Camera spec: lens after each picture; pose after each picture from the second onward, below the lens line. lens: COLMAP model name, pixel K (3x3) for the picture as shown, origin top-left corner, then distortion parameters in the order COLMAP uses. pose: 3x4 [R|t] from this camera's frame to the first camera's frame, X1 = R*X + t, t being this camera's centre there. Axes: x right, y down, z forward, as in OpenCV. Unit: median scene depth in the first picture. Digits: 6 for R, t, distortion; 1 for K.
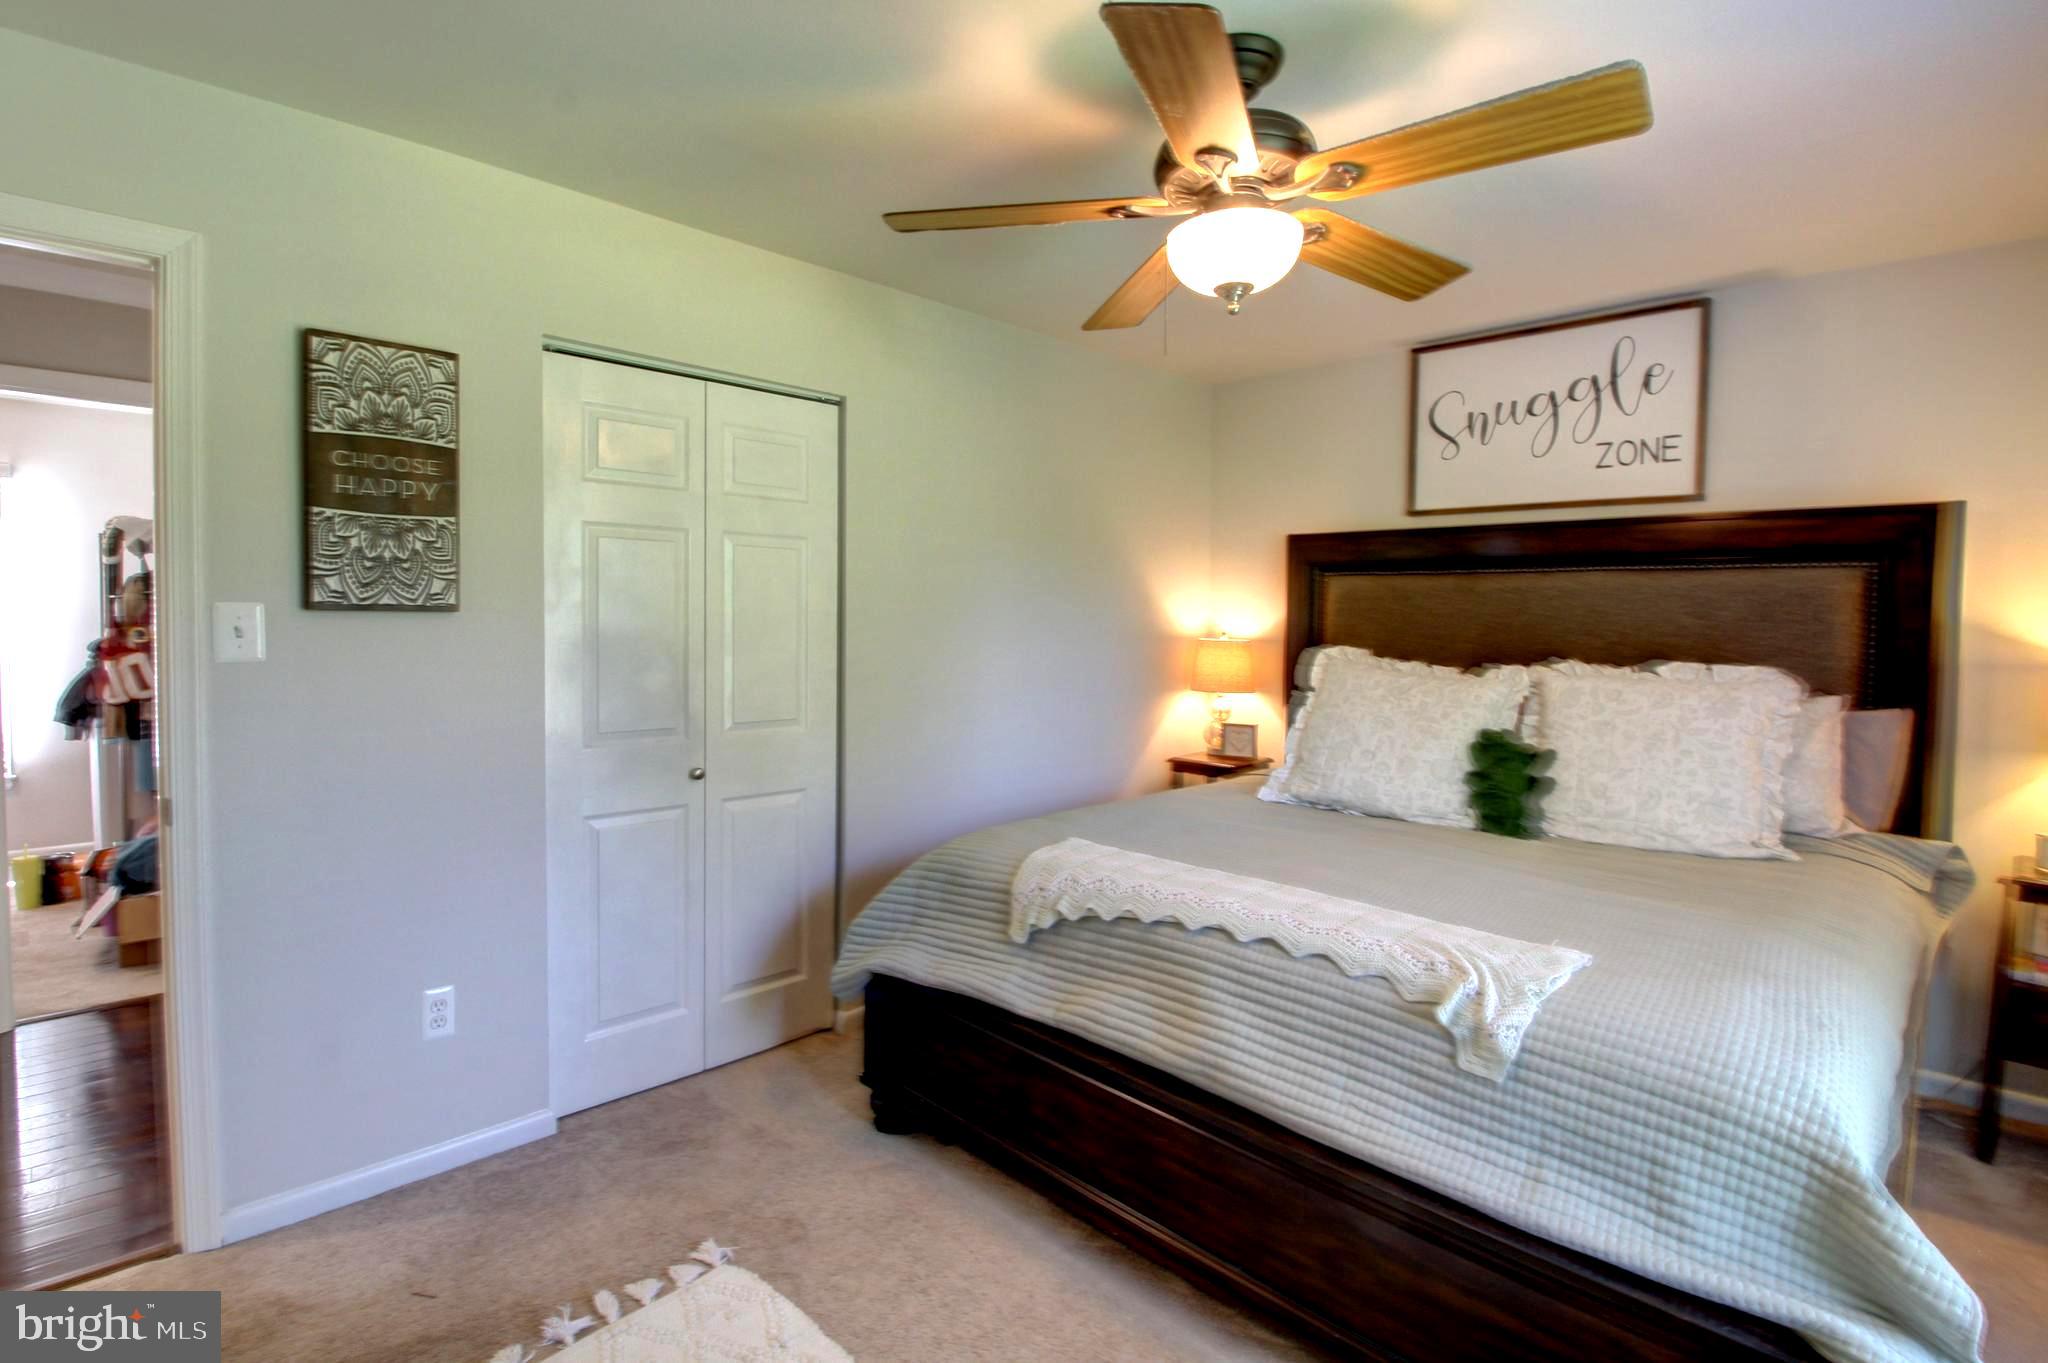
lens RADIAL K [[986.5, 0, 1020.4], [0, 986.5, 656.8], [0, 0, 1]] dist [-0.000467, -0.016367]
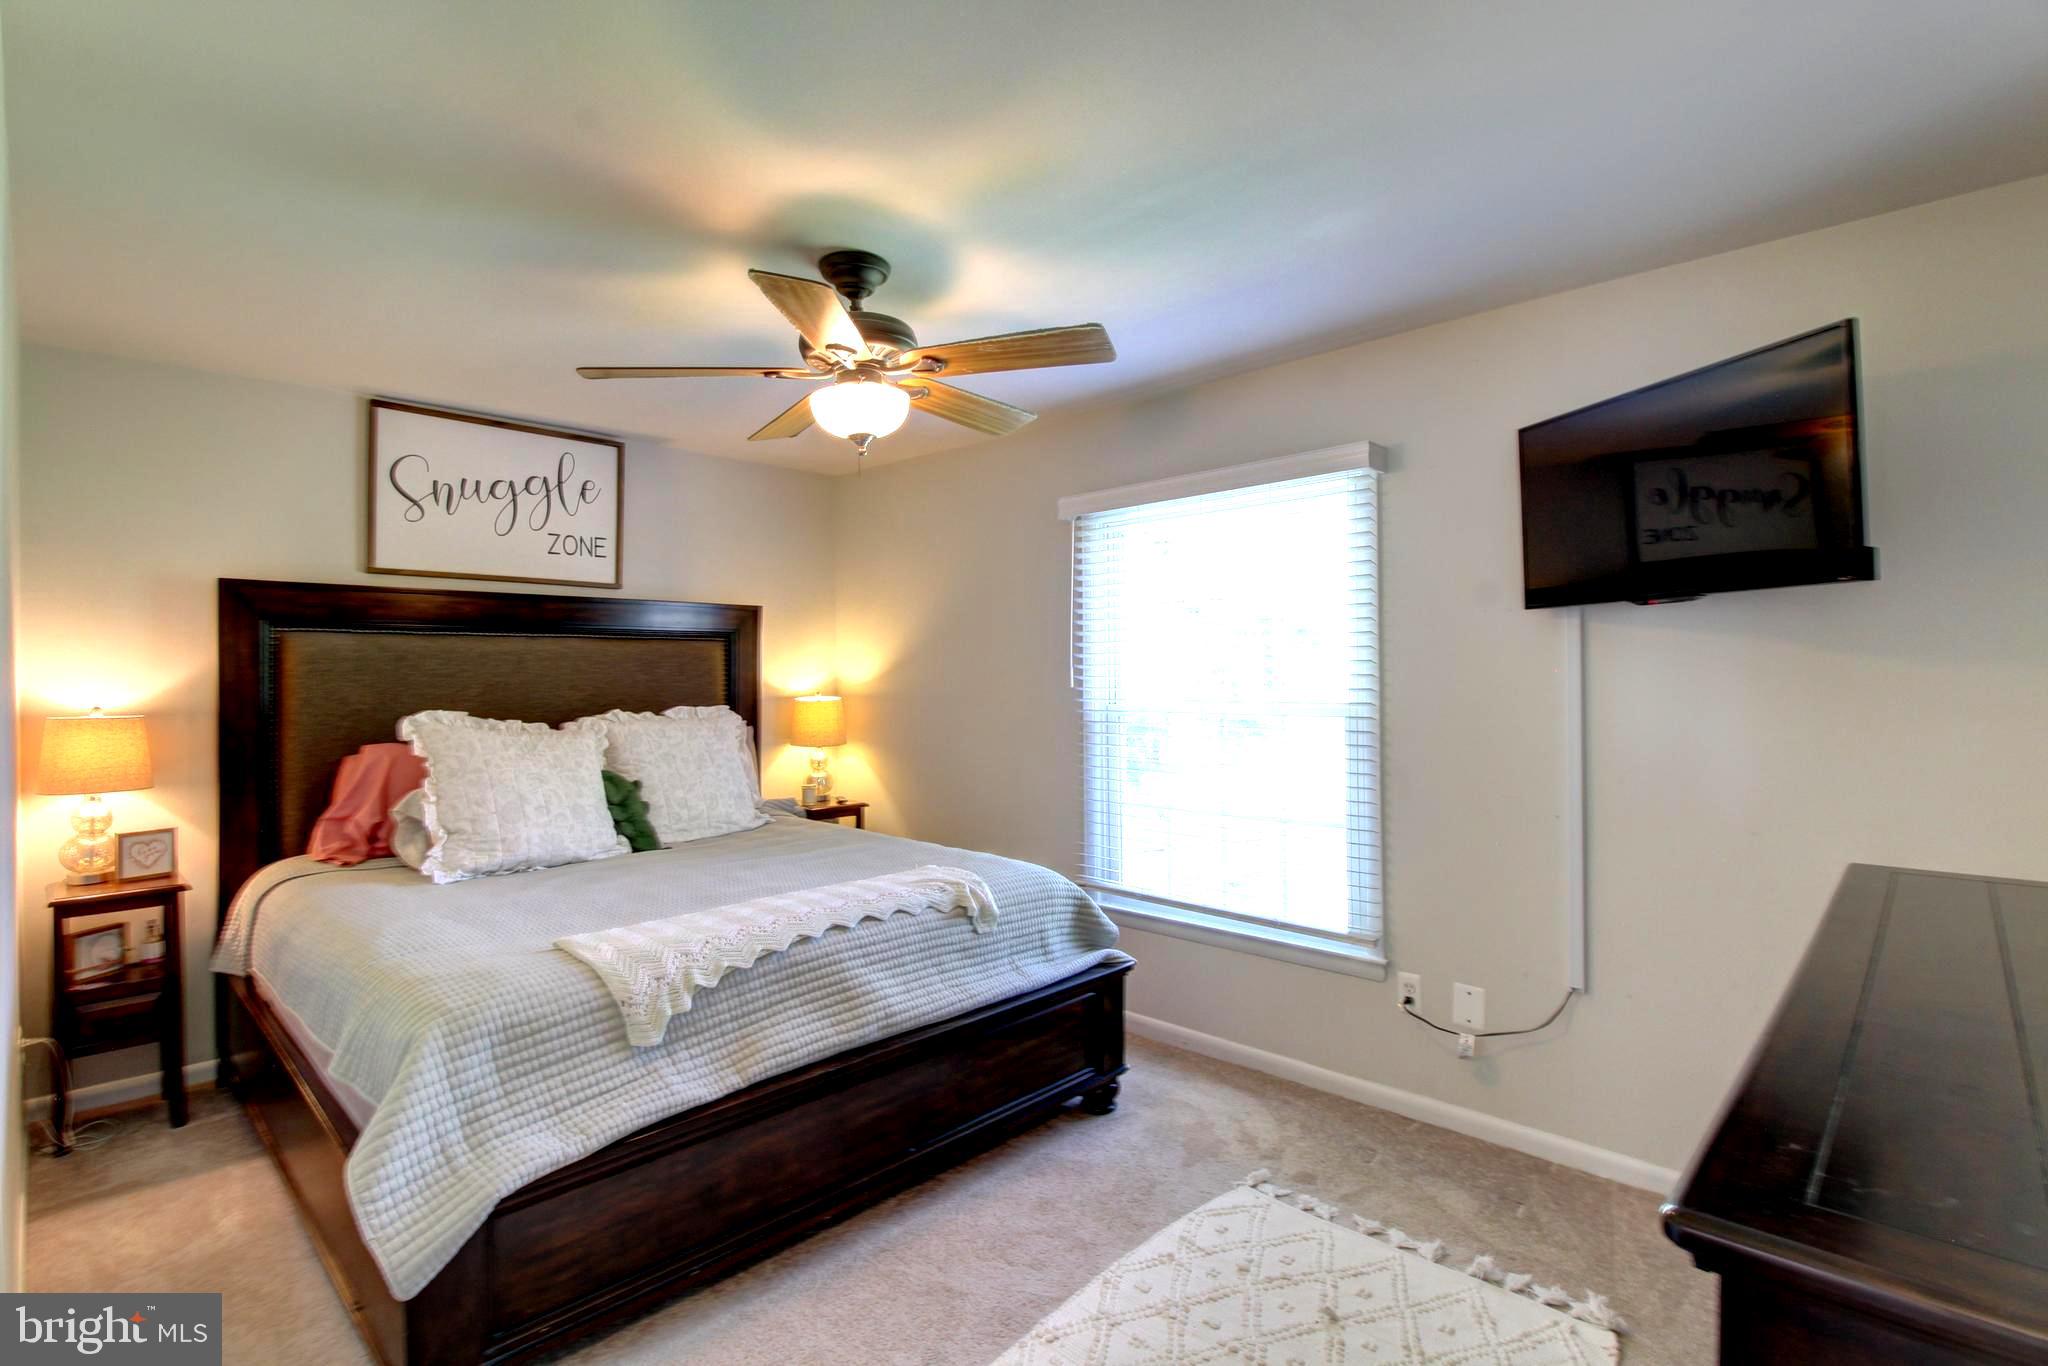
lens RADIAL K [[946.6, 0, 1017.9], [0, 946.6, 664.7], [0, 0, 1]] dist [0.002323, -0.014334]
pose [[-0.019411, -0.004957, 0.999799, -0.659569], [0.048914, 0.998786, 0.005901, -0.036455], [-0.998614, 0.049019, -0.019145, 0.499749]]
